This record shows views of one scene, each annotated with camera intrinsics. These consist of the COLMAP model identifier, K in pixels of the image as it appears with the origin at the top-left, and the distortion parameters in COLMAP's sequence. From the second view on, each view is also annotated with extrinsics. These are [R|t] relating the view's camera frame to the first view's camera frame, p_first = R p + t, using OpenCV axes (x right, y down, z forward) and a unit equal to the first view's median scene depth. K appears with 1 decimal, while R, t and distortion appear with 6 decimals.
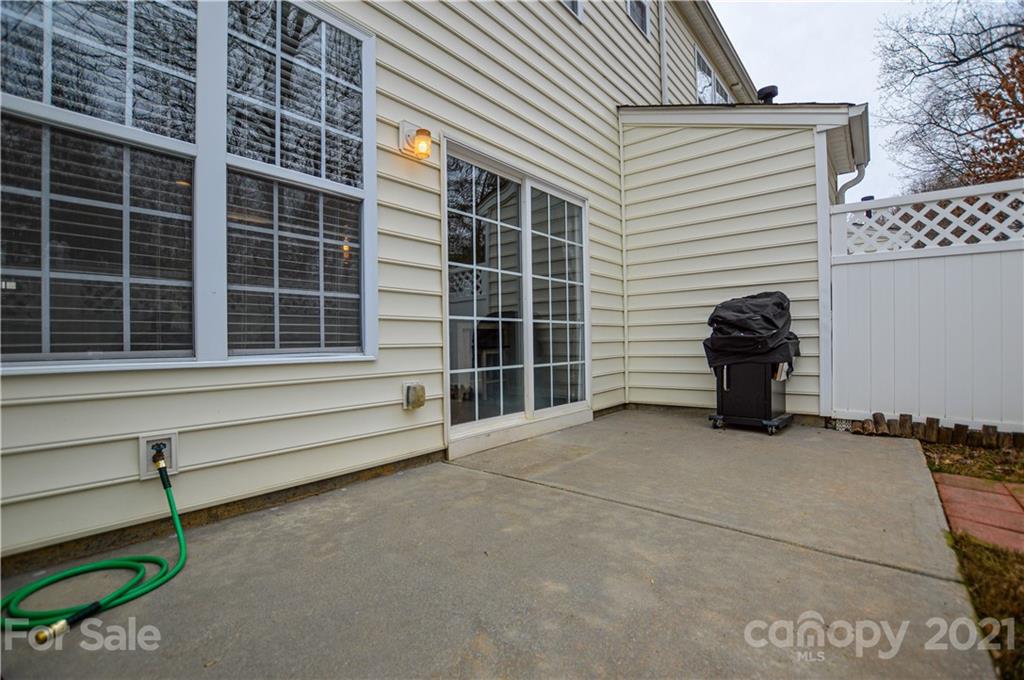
lens RADIAL K [[458.5, 0, 511.3], [0, 458.5, 340.5], [0, 0, 1]] dist [-0.029150, 0.001118]
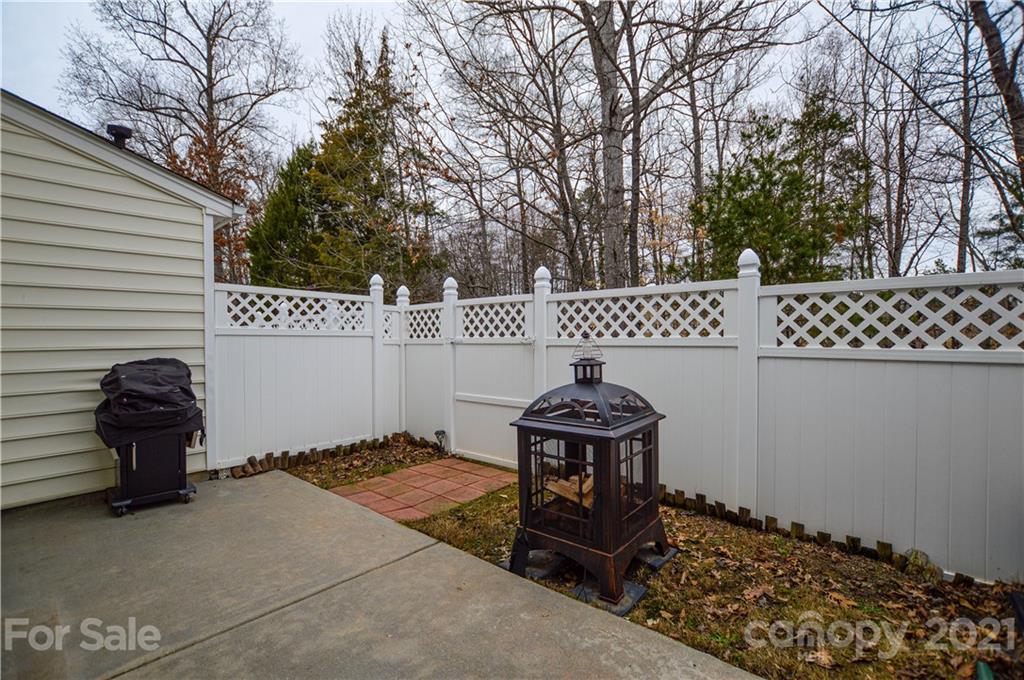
lens RADIAL K [[458.5, 0, 512.8], [0, 458.5, 338.7], [0, 0, 1]] dist [-0.029150, 0.001118]
pose [[0.021322, 0.013393, 0.999683, -0.652056], [0.007711, 0.999878, -0.013560, -0.215074], [-0.999743, 0.007998, 0.021216, 0.358574]]
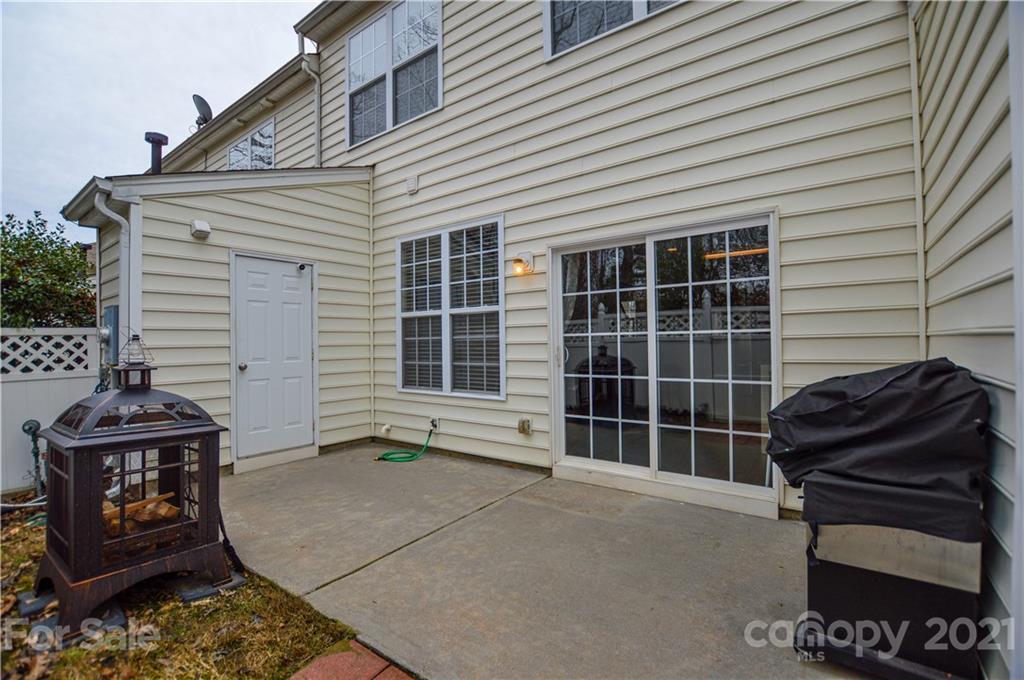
lens RADIAL K [[458.5, 0, 508.6], [0, 458.5, 338.4], [0, 0, 1]] dist [-0.029150, 0.001118]
pose [[0.048146, 0.006199, -0.998821, 1.573554], [0.019154, 0.999791, 0.007128, -0.223545], [0.998657, -0.019475, 0.048018, 0.997488]]
